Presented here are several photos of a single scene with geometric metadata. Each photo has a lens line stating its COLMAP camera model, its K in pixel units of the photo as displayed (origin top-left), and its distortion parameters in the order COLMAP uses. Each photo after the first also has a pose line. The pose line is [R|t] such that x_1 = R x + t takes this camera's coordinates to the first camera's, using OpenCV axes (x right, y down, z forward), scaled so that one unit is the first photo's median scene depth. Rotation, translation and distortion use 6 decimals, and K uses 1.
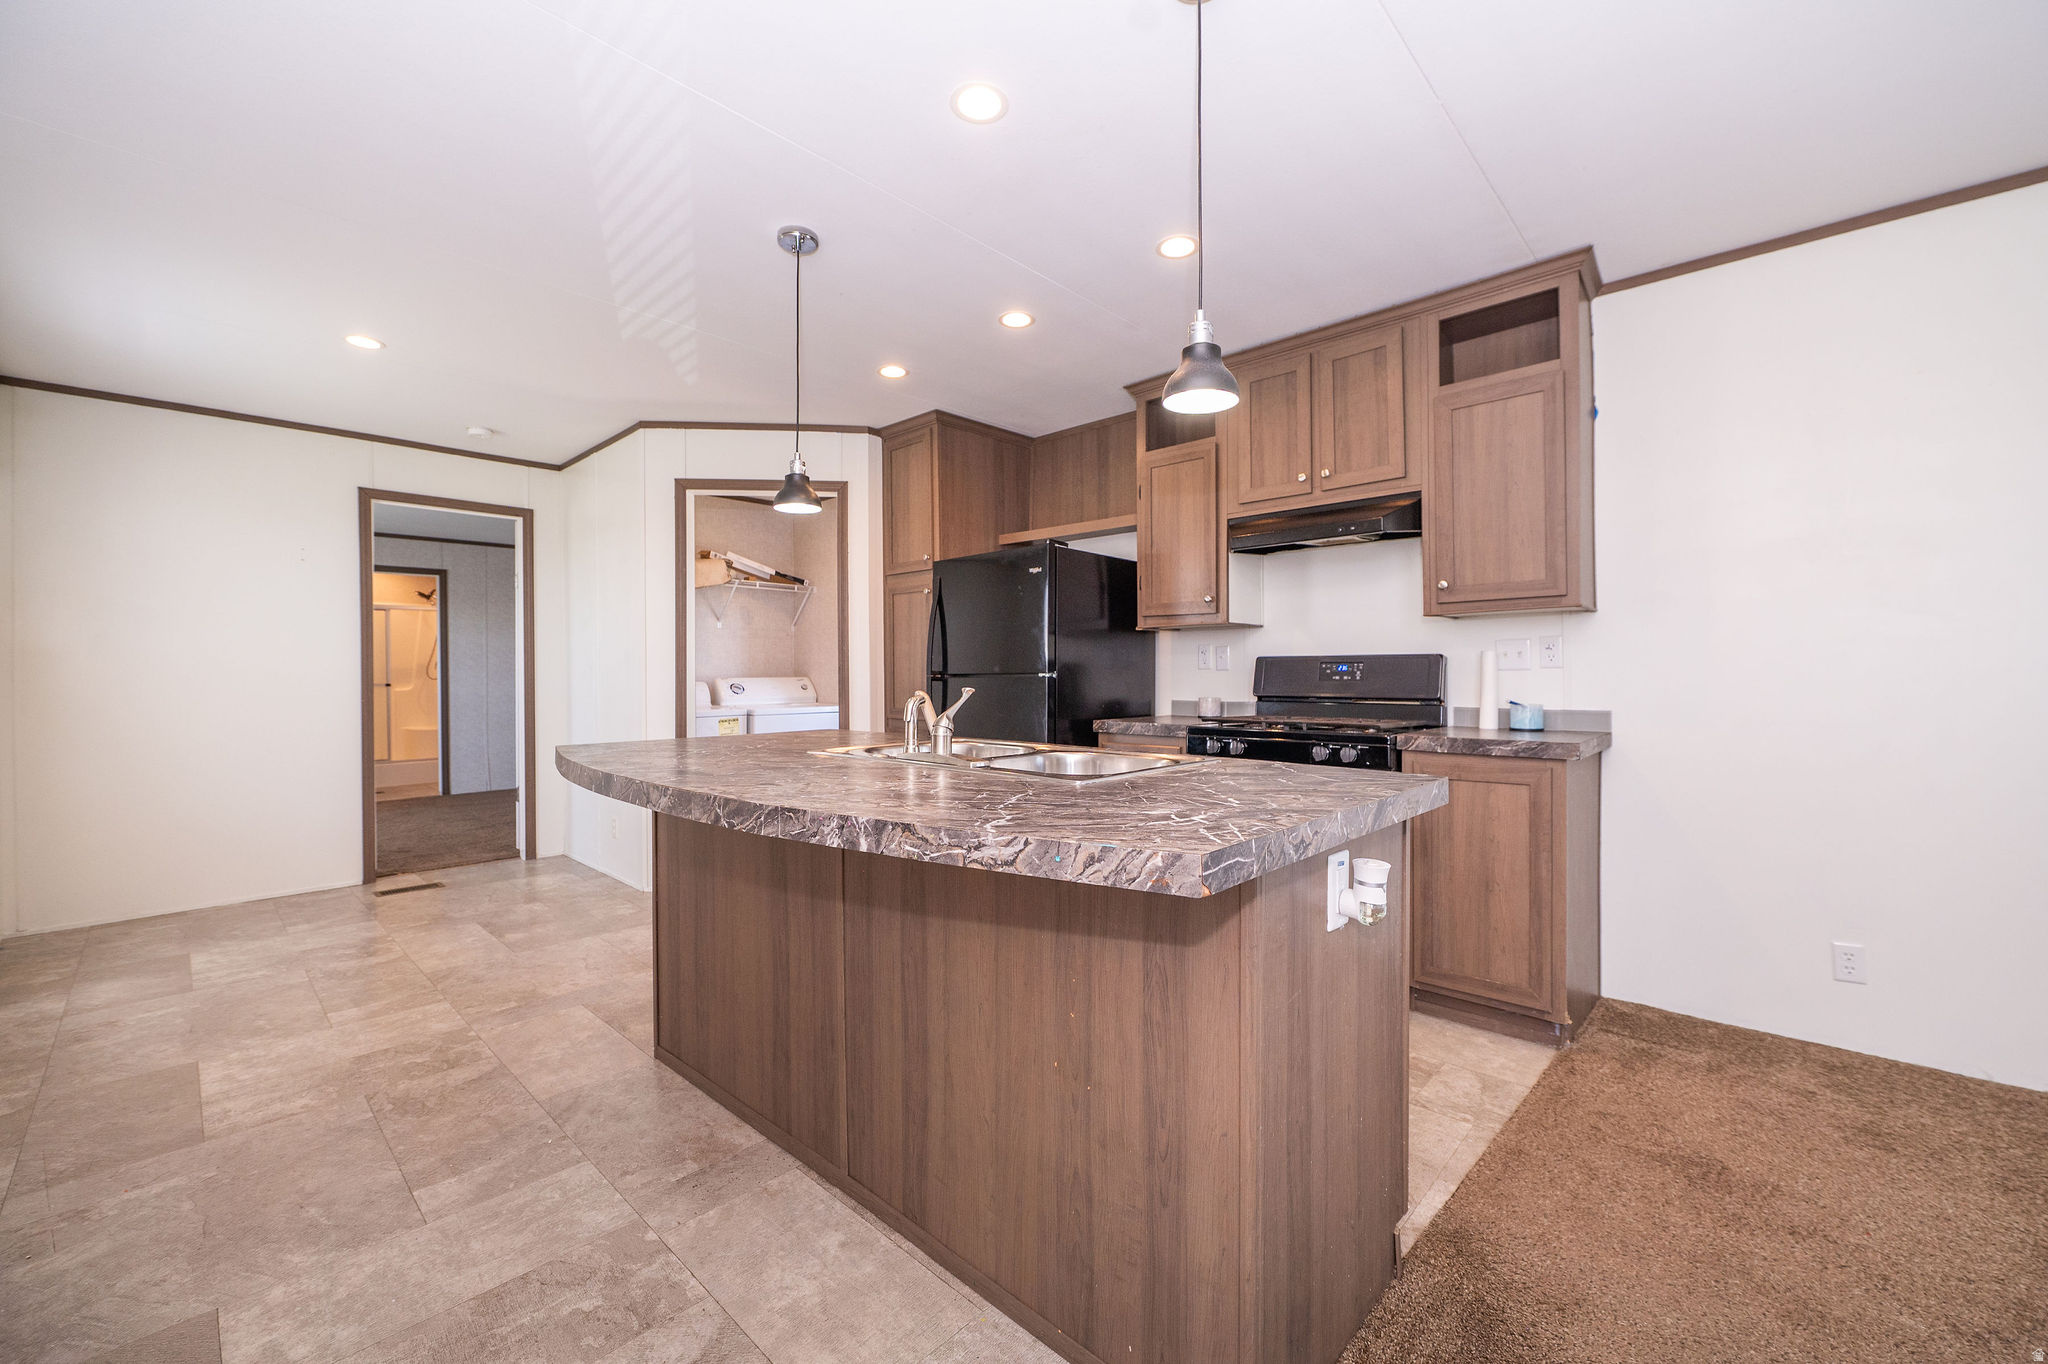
lens RADIAL K [[810.8, 0, 1031.1], [0, 810.8, 679.4], [0, 0, 1]] dist [-0.011311, -0.000320]
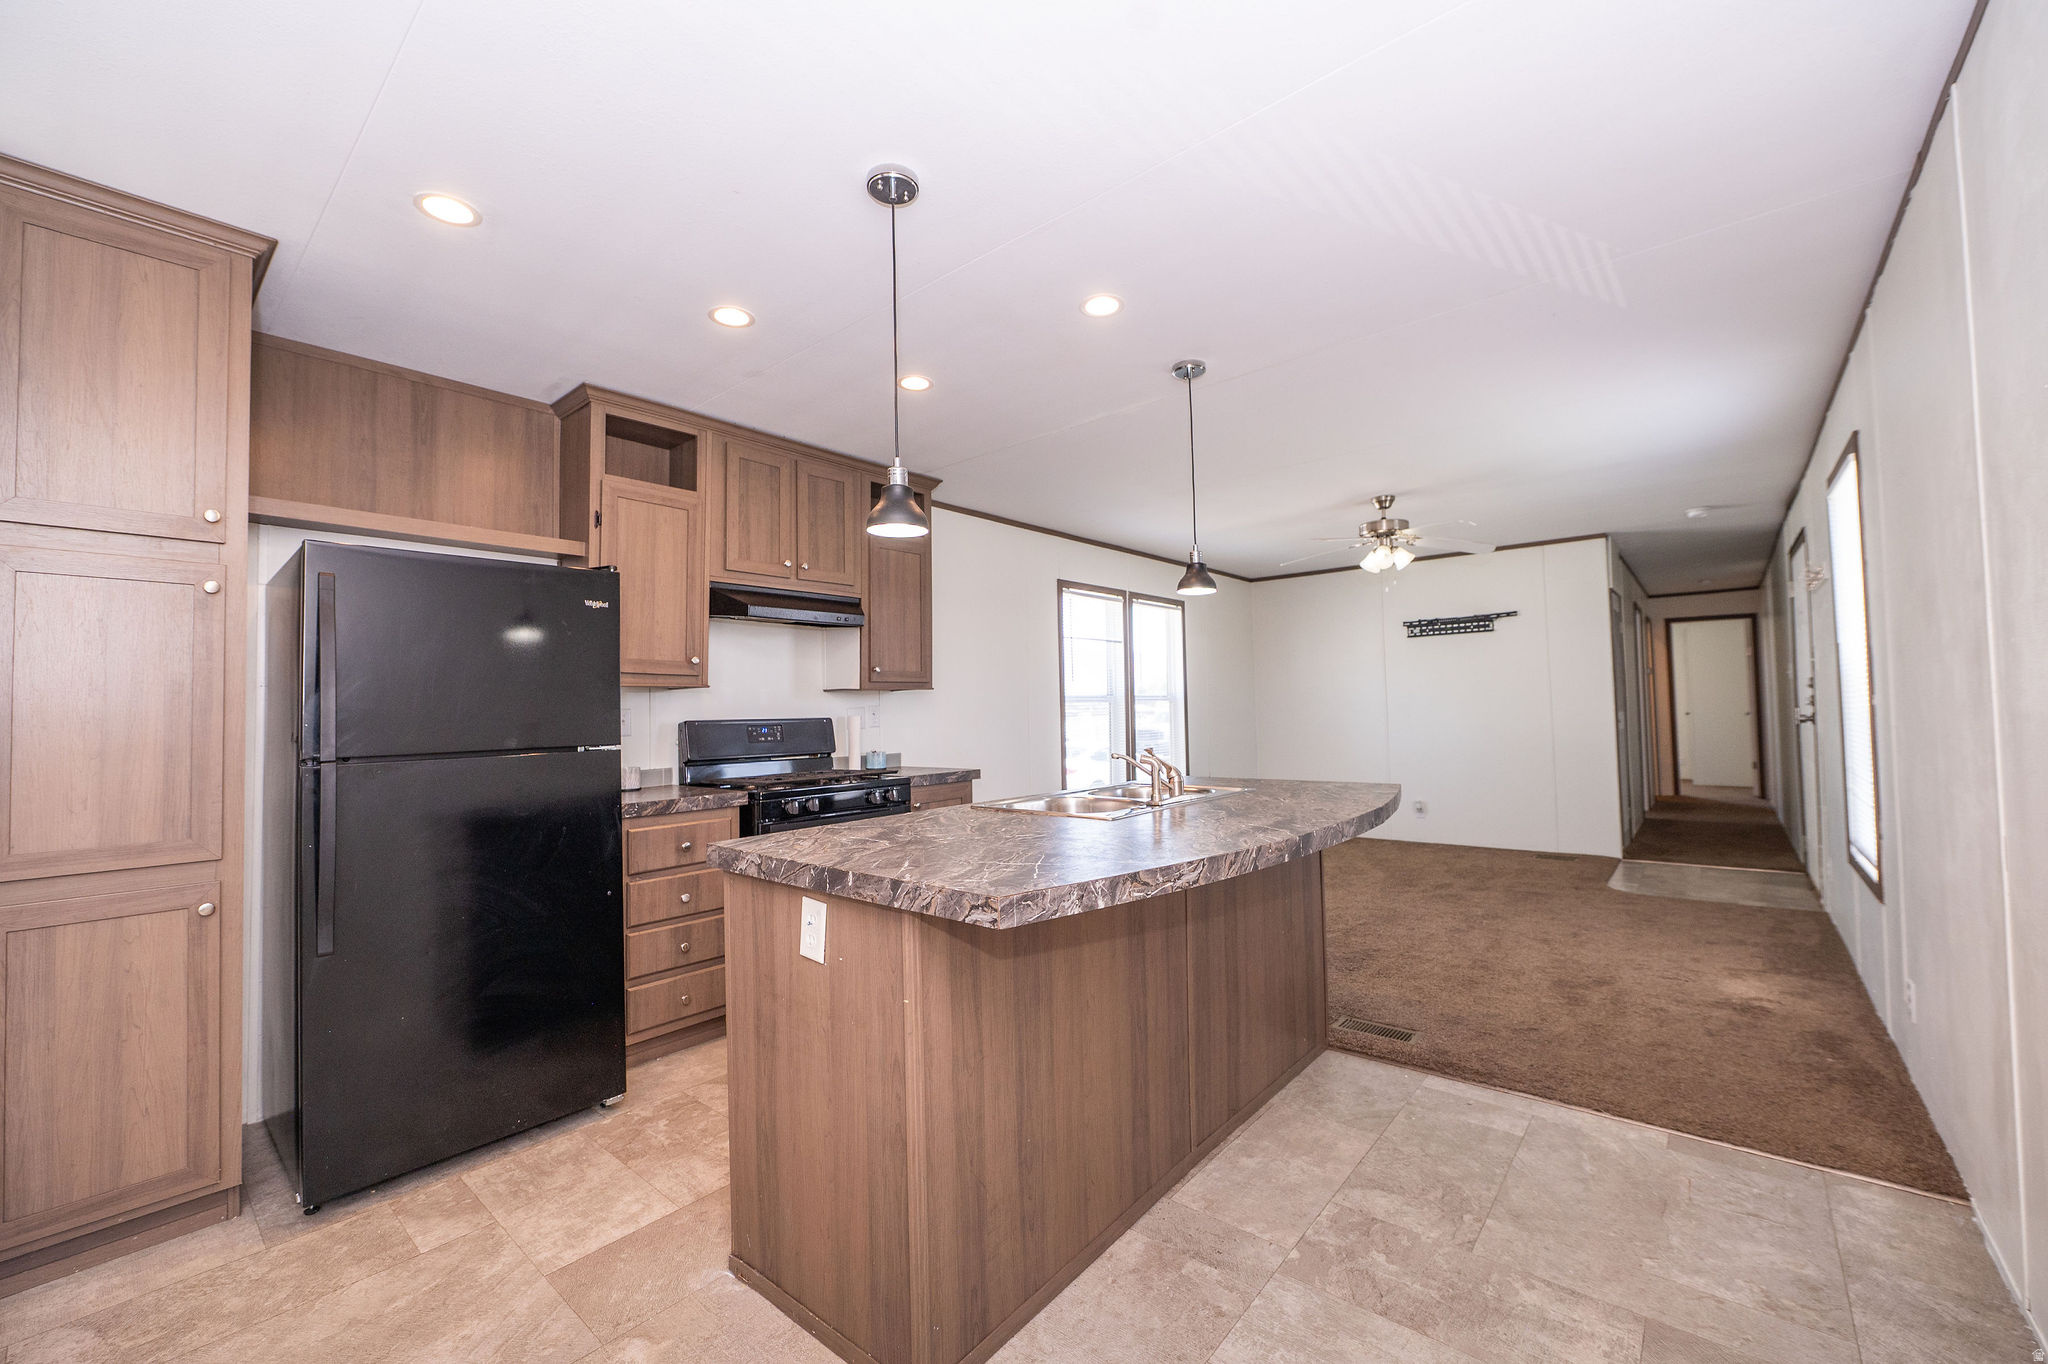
lens RADIAL K [[815.6, 0, 1033.5], [0, 815.6, 682.0], [0, 0, 1]] dist [-0.009634, -0.000299]
pose [[-0.049376, 0.040517, 0.997958, -0.887600], [0.027187, 0.998861, -0.039208, -0.030541], [-0.998410, 0.025196, -0.050421, 0.776091]]
